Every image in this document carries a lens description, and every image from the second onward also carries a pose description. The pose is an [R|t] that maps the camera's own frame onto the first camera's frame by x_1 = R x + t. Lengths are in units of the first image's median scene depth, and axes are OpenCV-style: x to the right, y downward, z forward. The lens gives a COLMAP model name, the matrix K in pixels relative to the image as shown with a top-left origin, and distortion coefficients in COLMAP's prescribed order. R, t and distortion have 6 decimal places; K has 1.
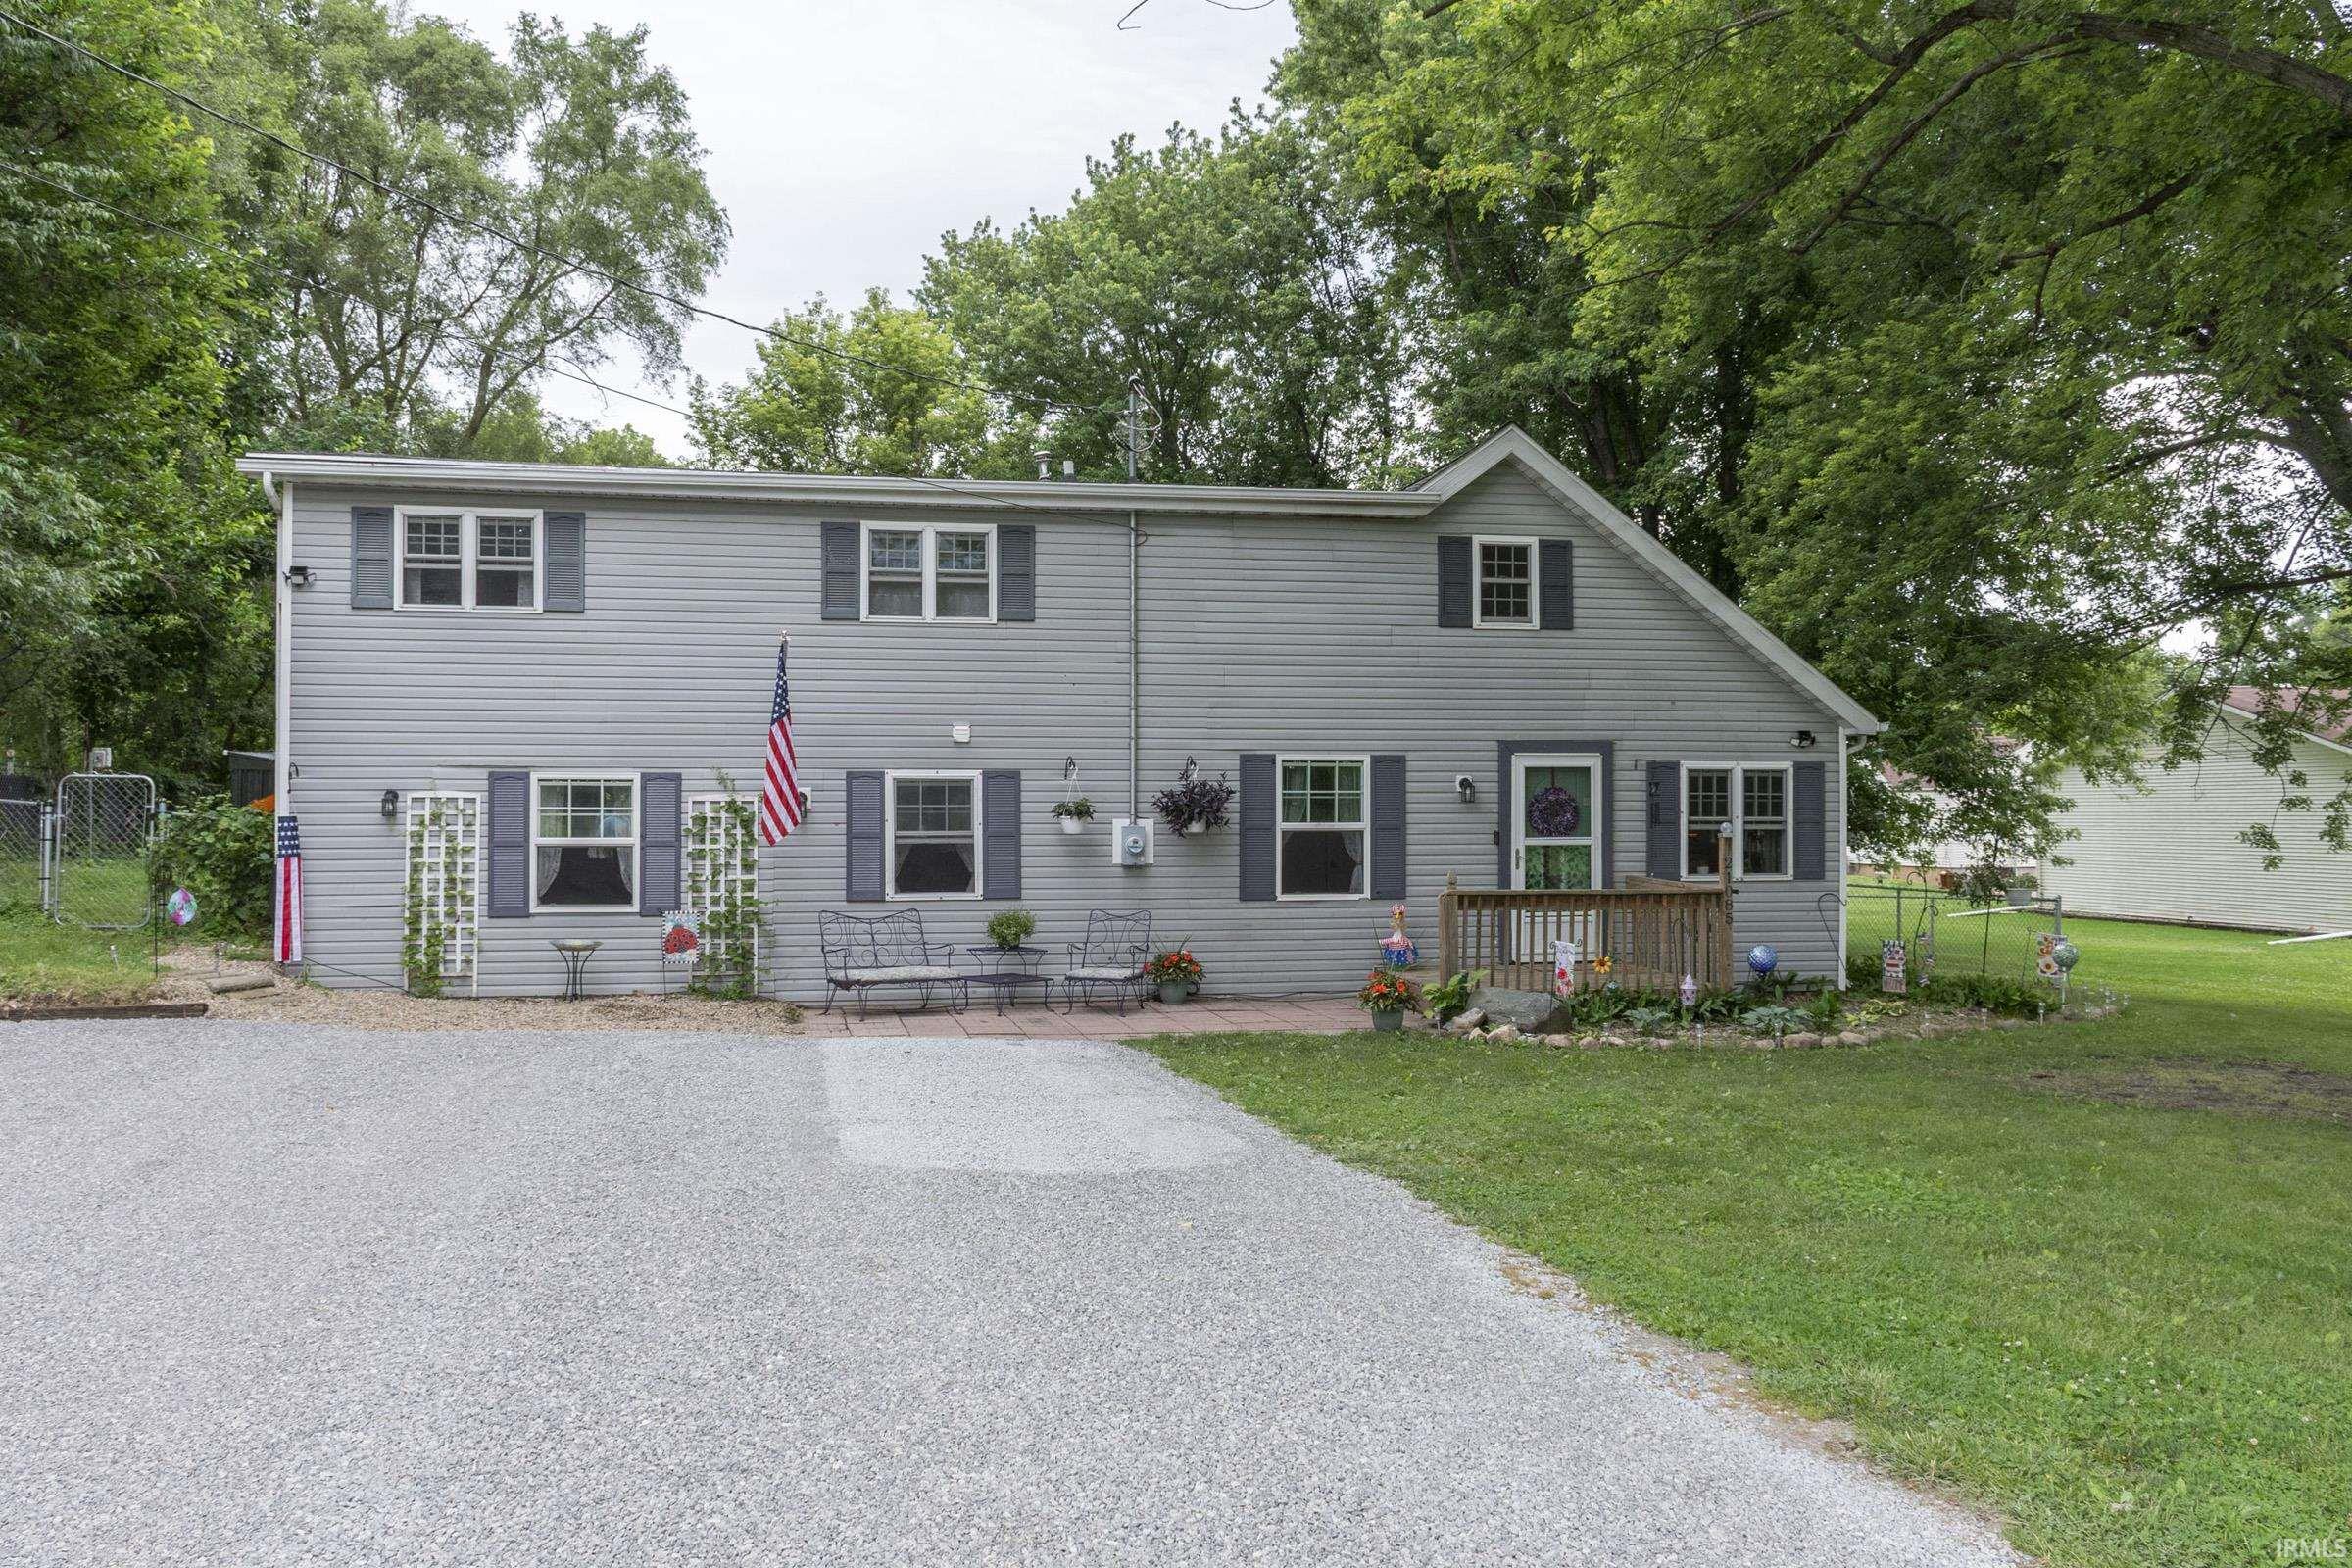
lens RADIAL K [[1822.0, 0, 1176.5], [0, 1822.0, 791.9], [0, 0, 1]] dist [0.004927, 0.002030]
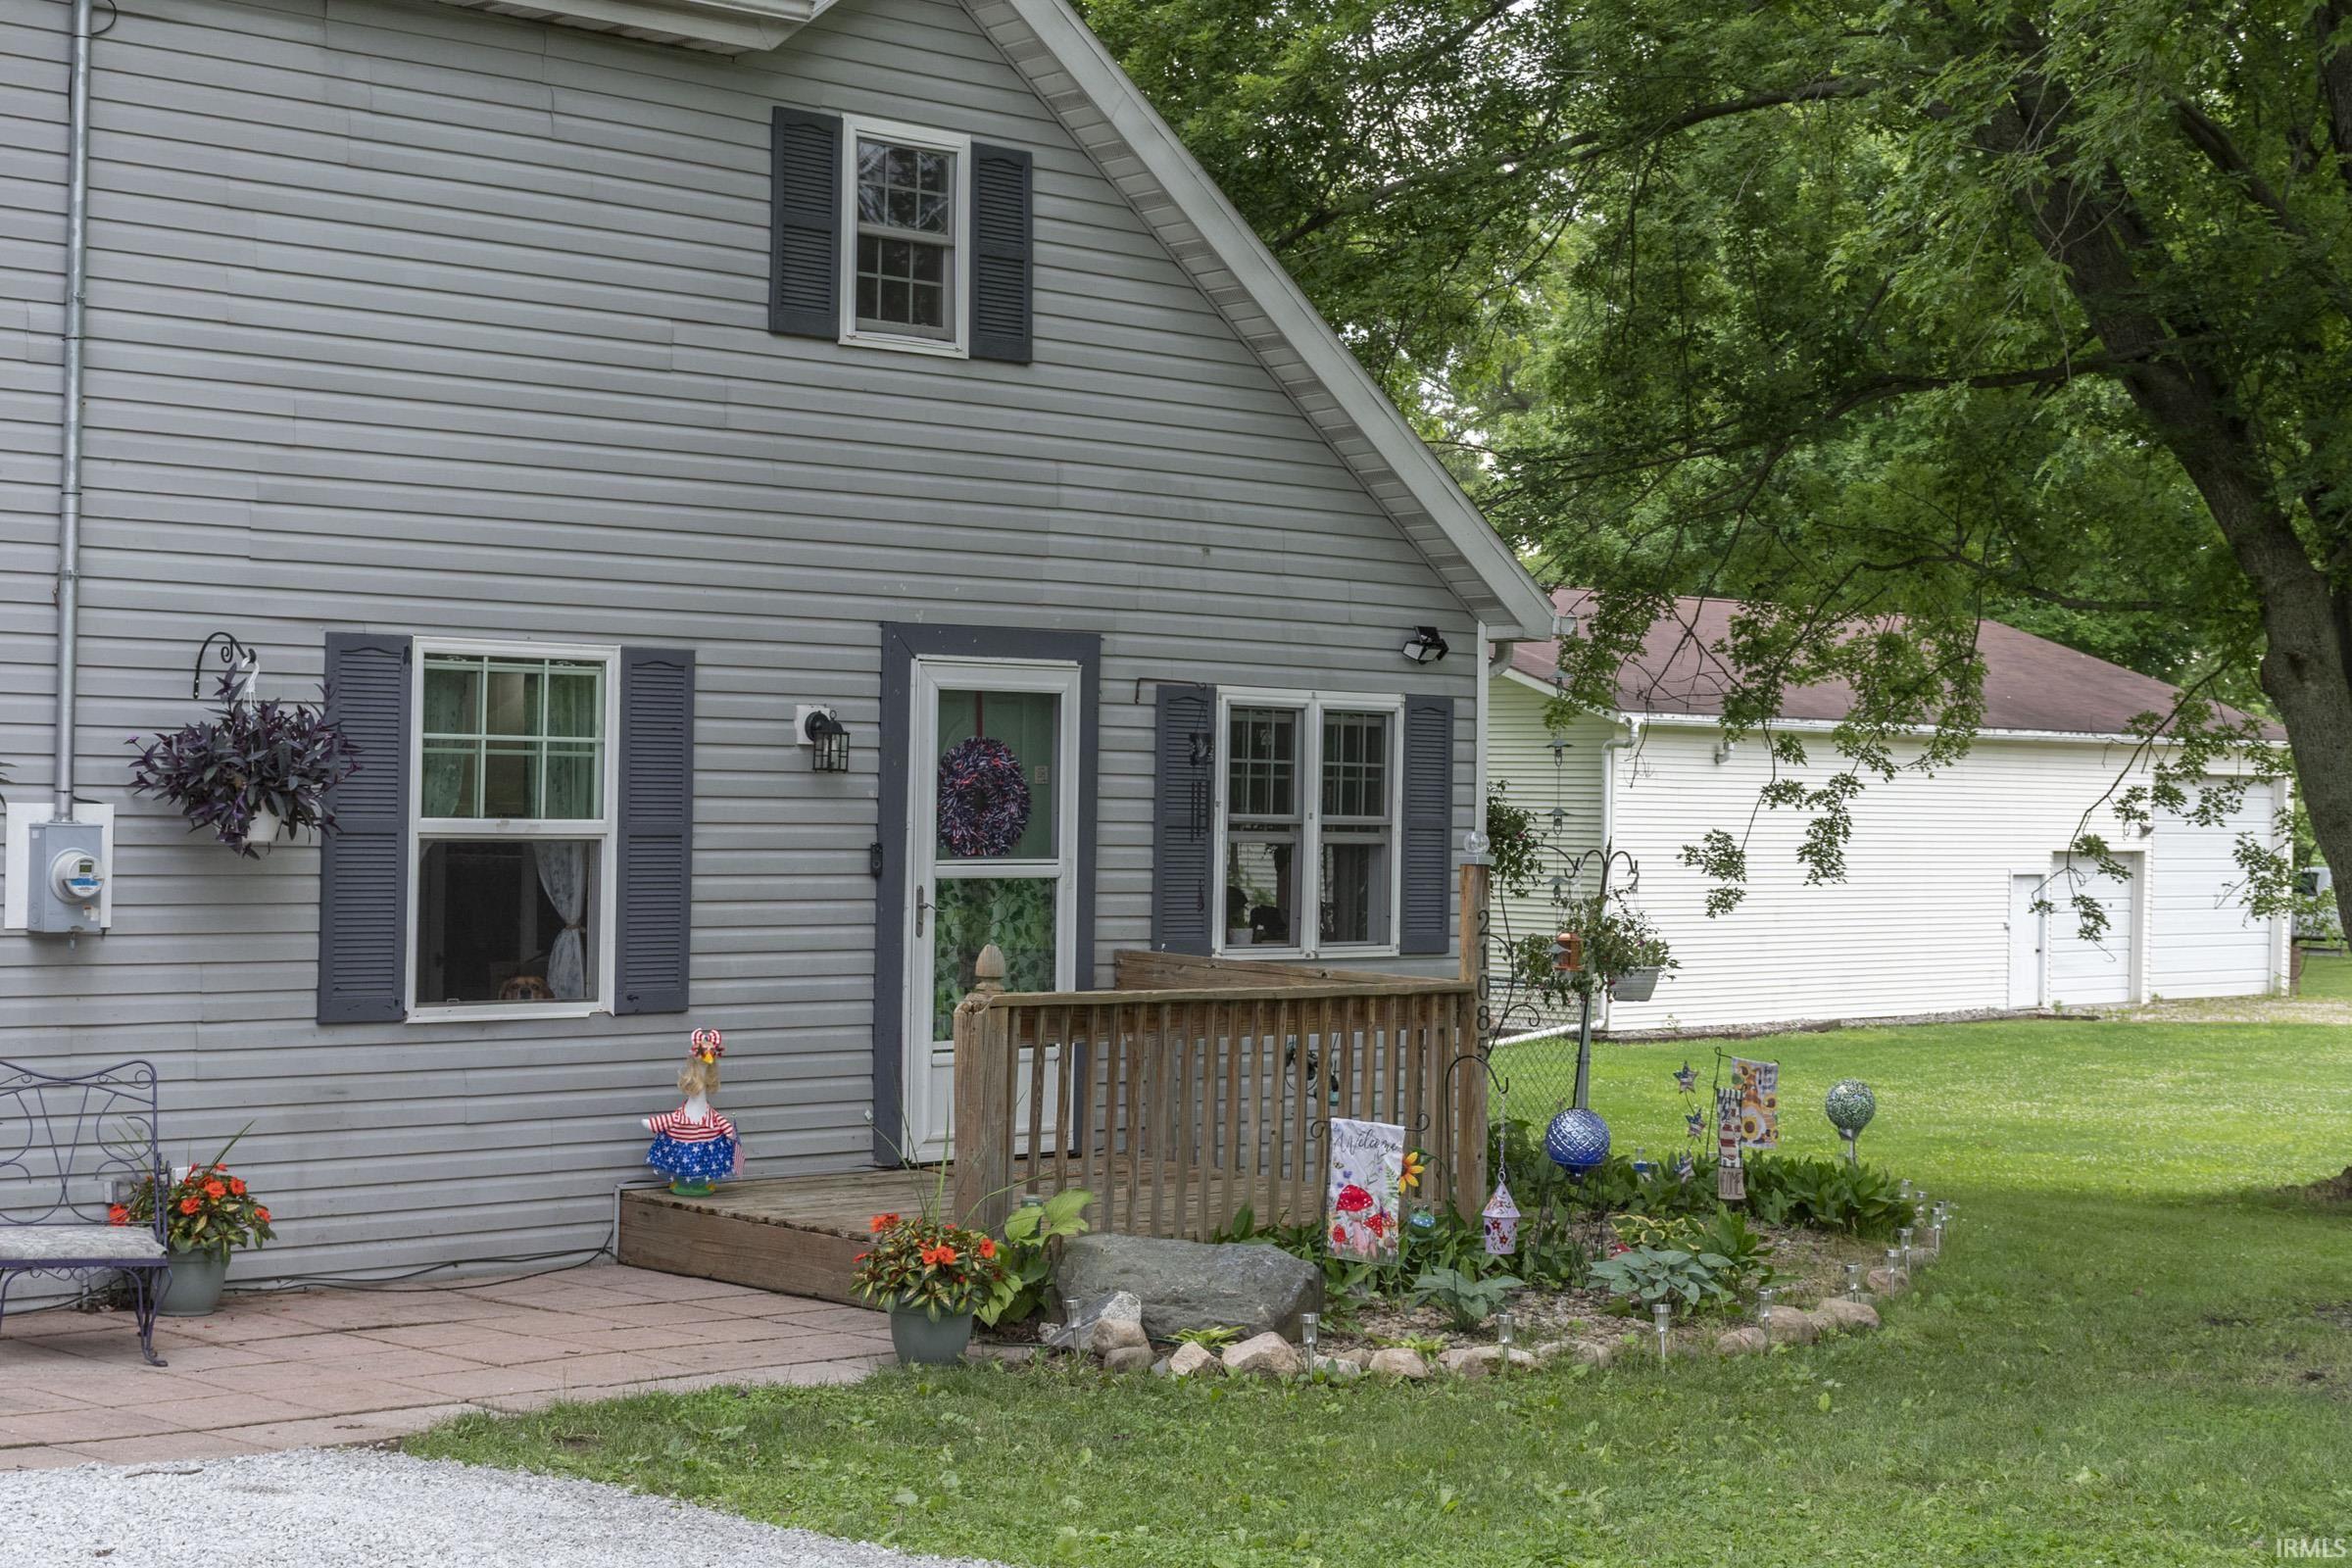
lens RADIAL K [[3889.5, 0, 1175.9], [0, 3889.5, 780.8], [0, 0, 1]] dist [-0.018149, 0.000000]
pose [[0.835714, 0.016879, 0.548905, -0.247614], [-0.023534, 0.999710, 0.005090, 0.001435], [-0.548660, -0.017172, 0.835869, 0.232708]]
